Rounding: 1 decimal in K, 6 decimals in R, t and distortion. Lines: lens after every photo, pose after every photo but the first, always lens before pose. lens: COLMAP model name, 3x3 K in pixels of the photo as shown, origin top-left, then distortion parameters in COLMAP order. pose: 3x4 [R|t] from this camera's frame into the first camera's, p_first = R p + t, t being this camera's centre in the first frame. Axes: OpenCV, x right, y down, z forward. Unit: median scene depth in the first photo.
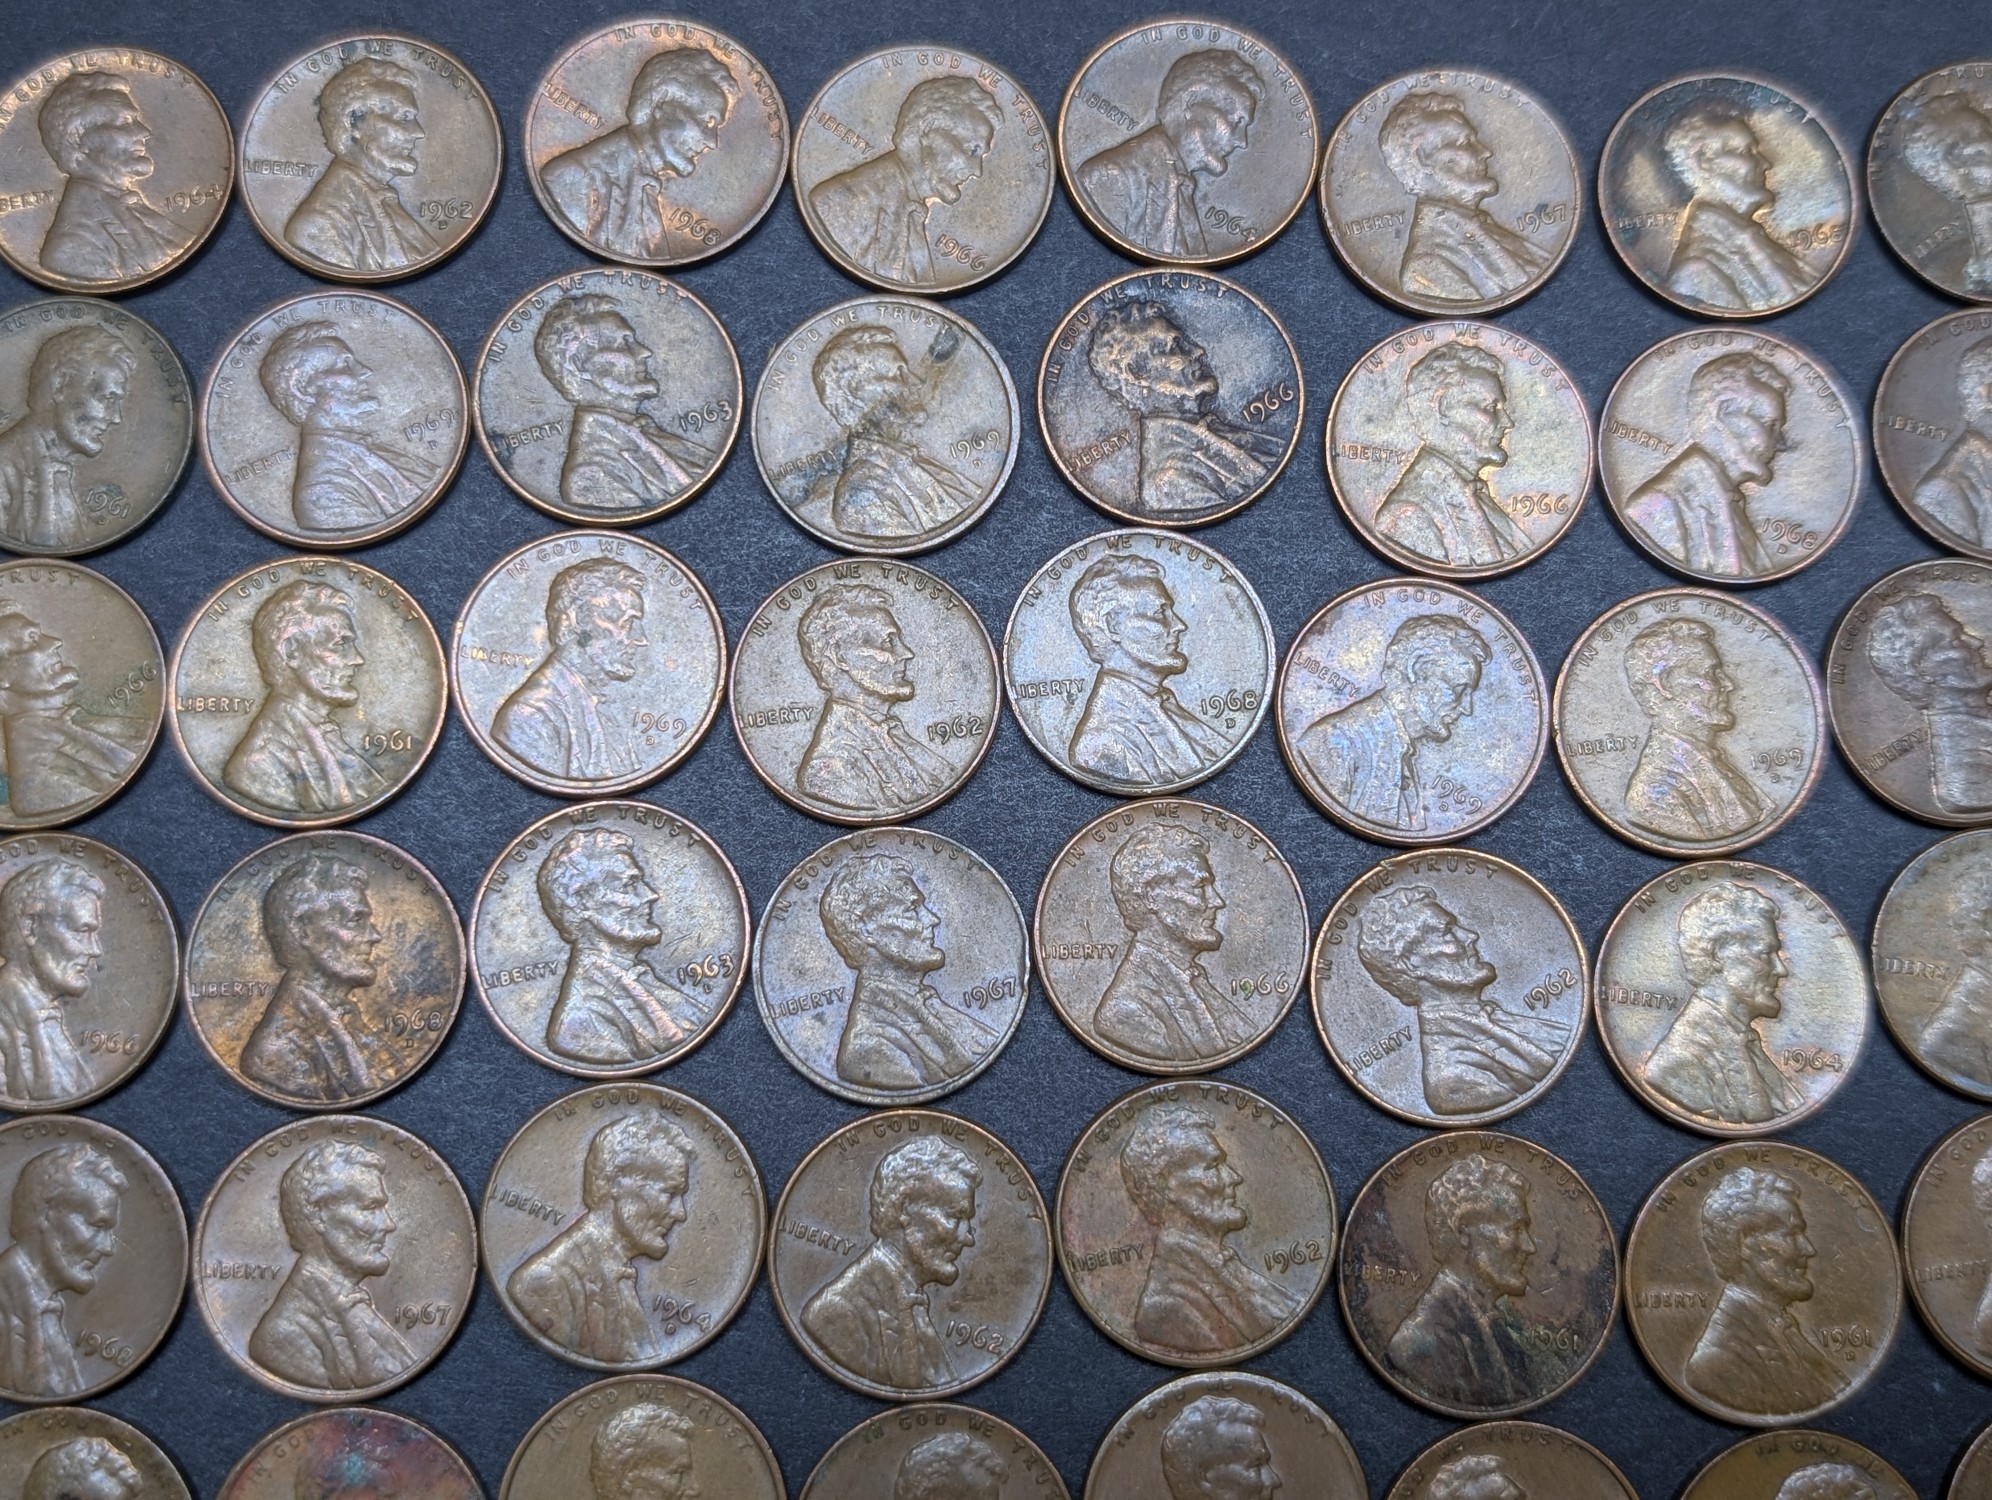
lens RADIAL K [[3050.6, 0, 998.6], [0, 3050.6, 771.9], [0, 0, 1]] dist [0.078714, -0.605082]
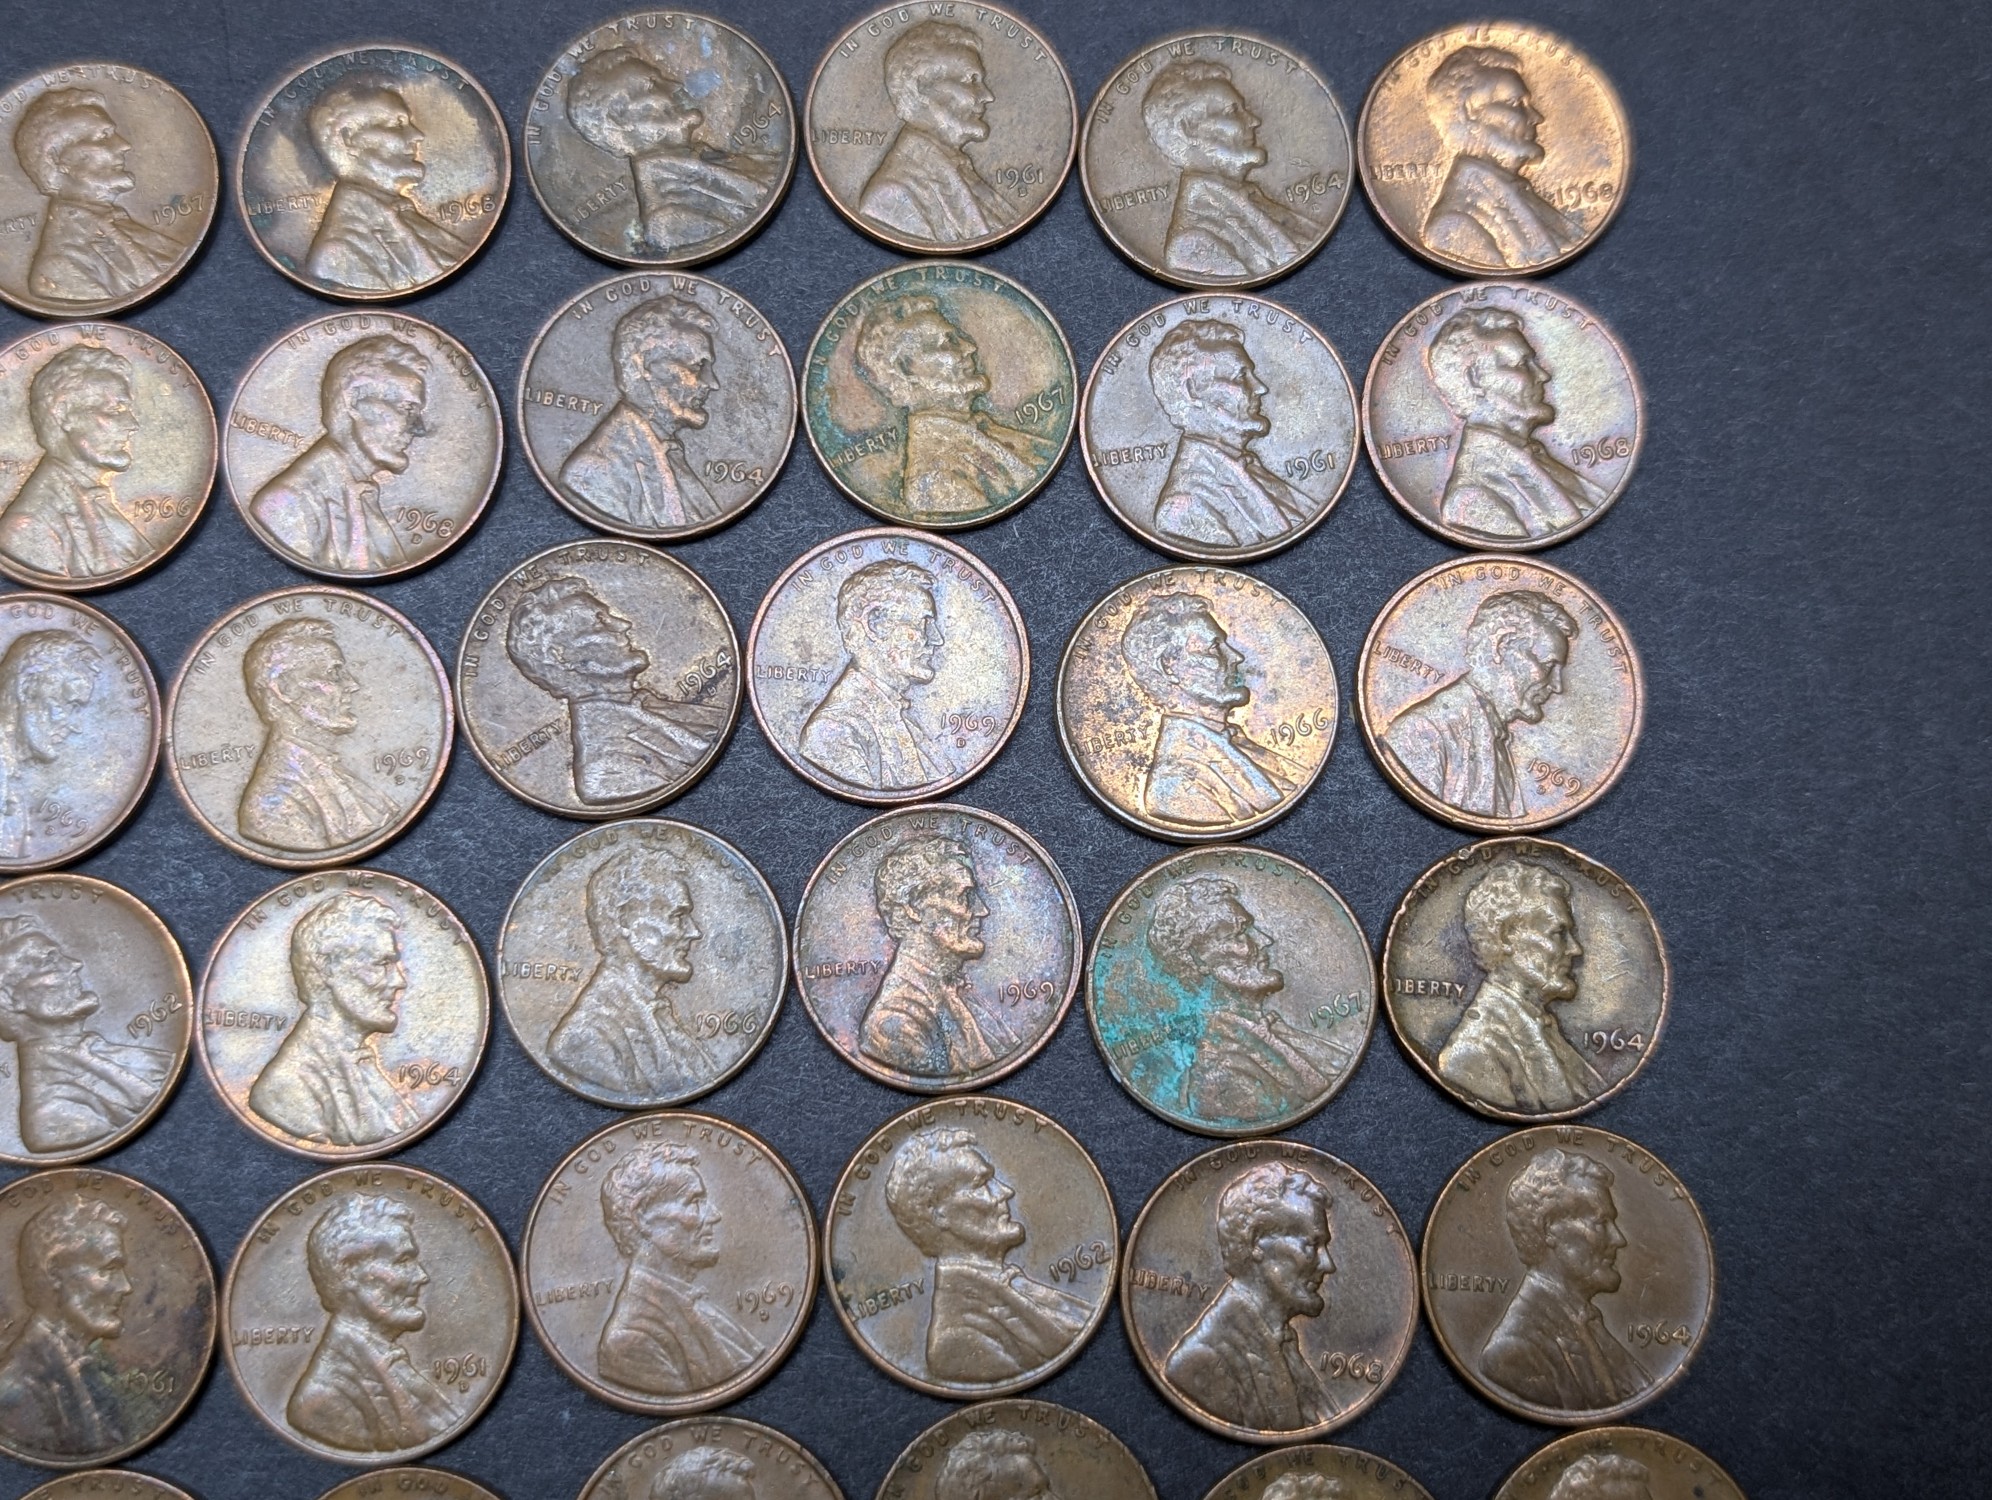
lens RADIAL K [[3130.0, 0, 996.0], [0, 3130.0, 750.0], [0, 0, 1]] dist [0.014884, -0.349876]
pose [[0.997277, -0.058475, -0.044925, 0.469812], [0.058007, 0.998248, -0.011657, 0.014320], [0.045528, 0.009019, 0.998922, 0.035650]]
